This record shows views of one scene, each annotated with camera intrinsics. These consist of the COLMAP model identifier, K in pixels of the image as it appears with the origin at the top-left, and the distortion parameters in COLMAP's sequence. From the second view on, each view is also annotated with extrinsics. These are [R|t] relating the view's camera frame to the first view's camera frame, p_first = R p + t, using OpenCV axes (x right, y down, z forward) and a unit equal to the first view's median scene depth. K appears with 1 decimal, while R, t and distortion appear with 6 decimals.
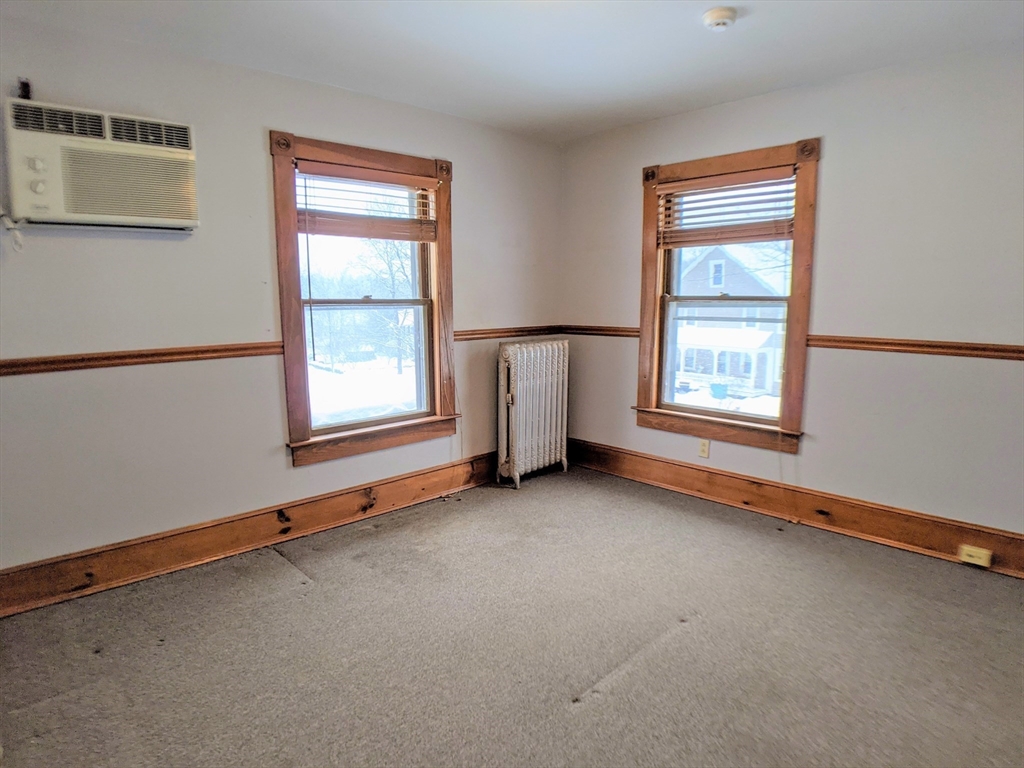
lens RADIAL K [[592.1, 0, 519.1], [0, 592.1, 400.7], [0, 0, 1]] dist [-0.081776, 0.001597]
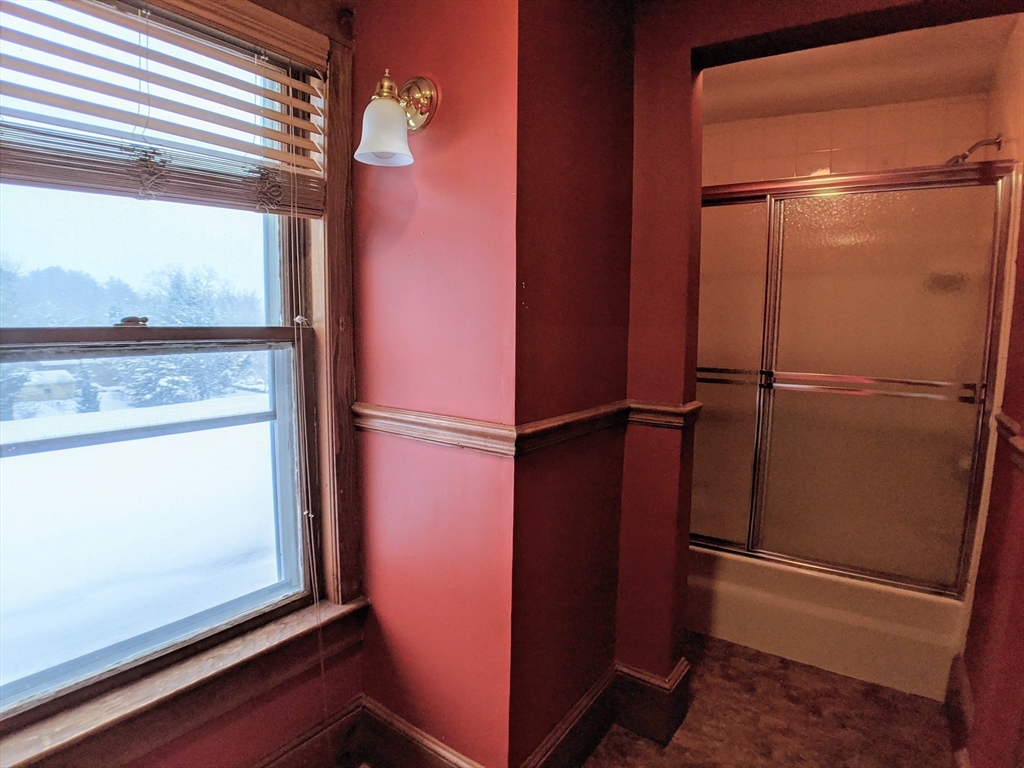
lens RADIAL K [[586.2, 0, 510.2], [0, 586.2, 377.4], [0, 0, 1]] dist [-0.080514, 0.000209]
pose [[0.982601, -0.012322, 0.185318, -0.088182], [0.028972, 0.995752, -0.087404, -0.095820], [-0.183454, 0.091252, 0.978784, 0.567160]]
